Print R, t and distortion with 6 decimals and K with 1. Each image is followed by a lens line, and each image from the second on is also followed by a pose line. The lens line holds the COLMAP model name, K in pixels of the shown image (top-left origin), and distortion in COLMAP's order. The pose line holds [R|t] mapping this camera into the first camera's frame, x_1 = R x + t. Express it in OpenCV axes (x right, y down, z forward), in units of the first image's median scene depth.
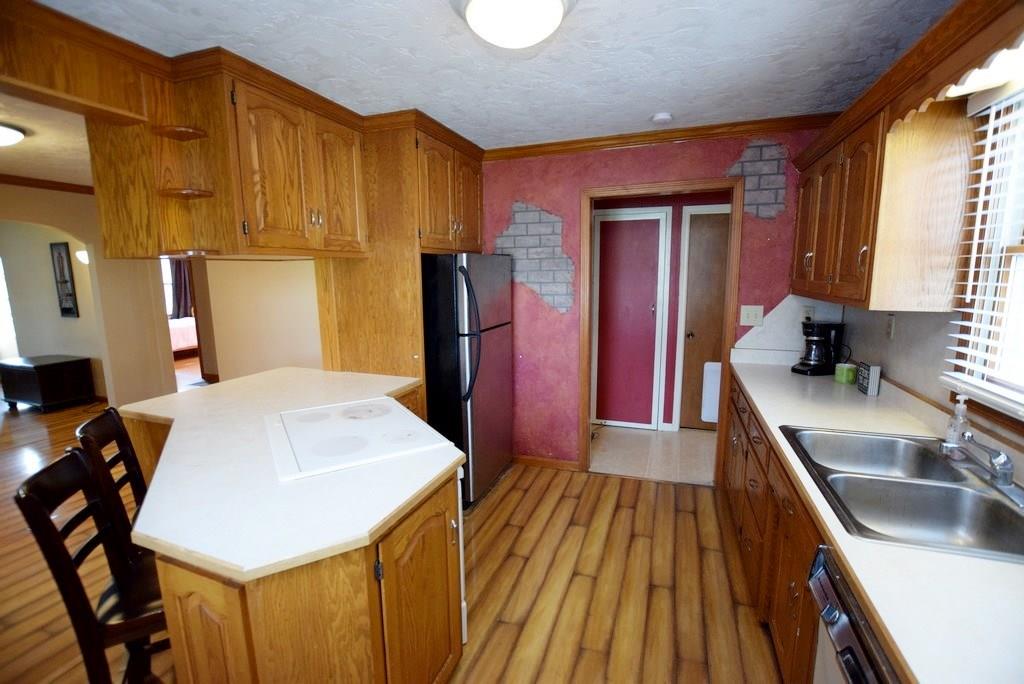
lens RADIAL K [[450.9, 0, 509.0], [0, 450.9, 346.1], [0, 0, 1]] dist [-0.031092, 0.002810]
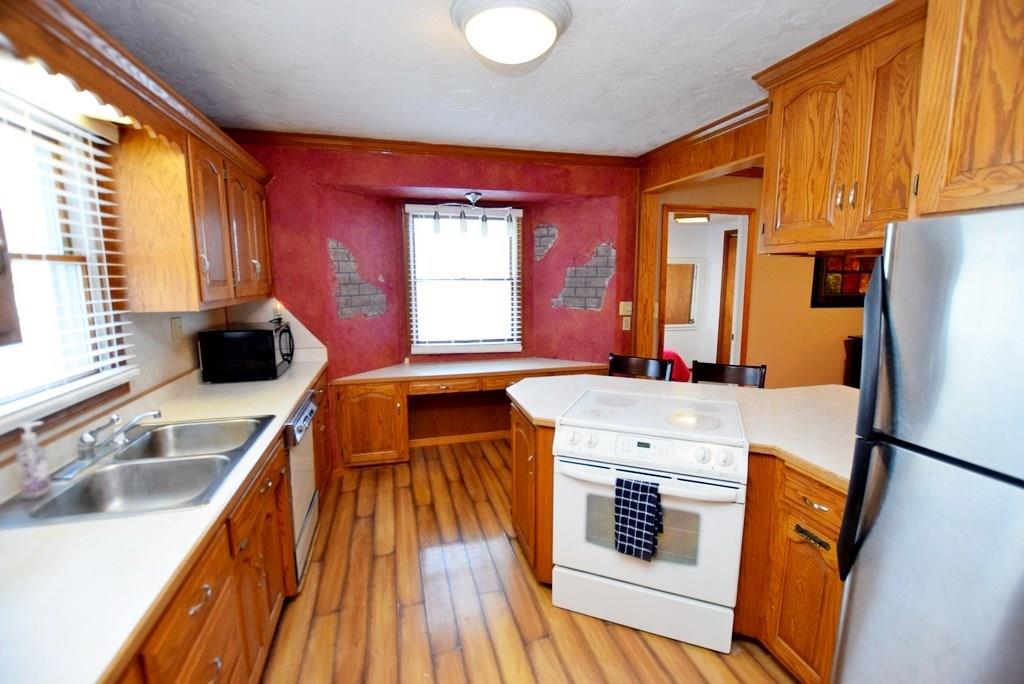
lens RADIAL K [[450.9, 0, 514.3], [0, 450.9, 342.5], [0, 0, 1]] dist [-0.031092, 0.002810]
pose [[-0.817212, 0.098728, -0.567818, 0.484093], [-0.081585, 0.955481, 0.283550, -0.236877], [0.570533, 0.278045, -0.772776, 1.423204]]
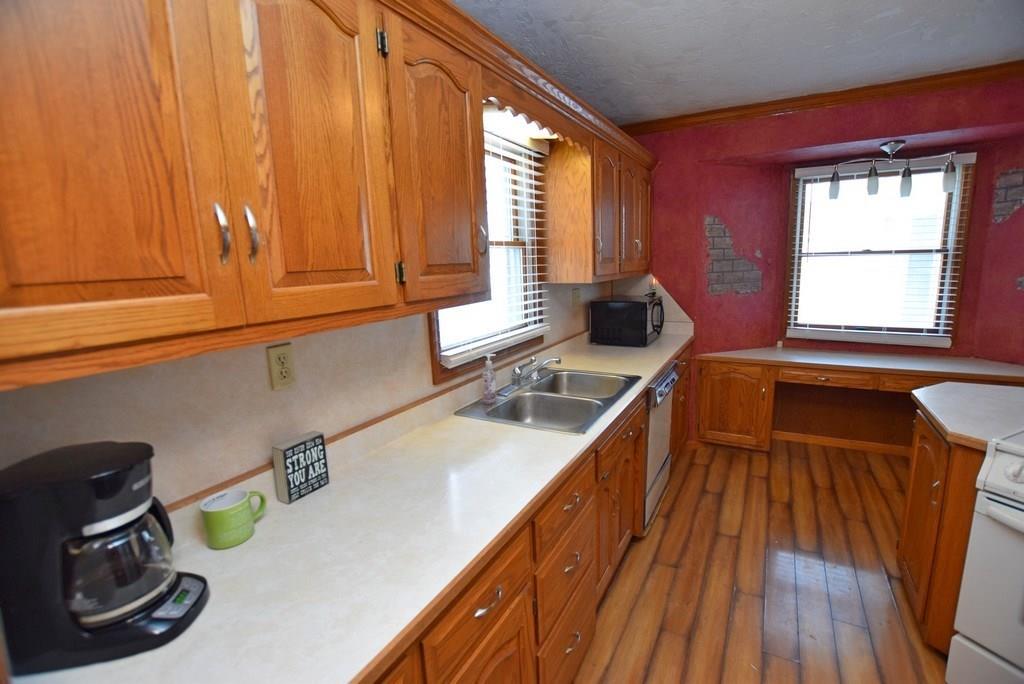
lens RADIAL K [[450.9, 0, 515.5], [0, 450.9, 342.1], [0, 0, 1]] dist [-0.031092, 0.002810]
pose [[-0.984383, 0.017369, 0.175182, 0.482278], [0.075347, 0.940935, 0.330098, -0.236612], [-0.159101, 0.338142, -0.927549, 1.465011]]
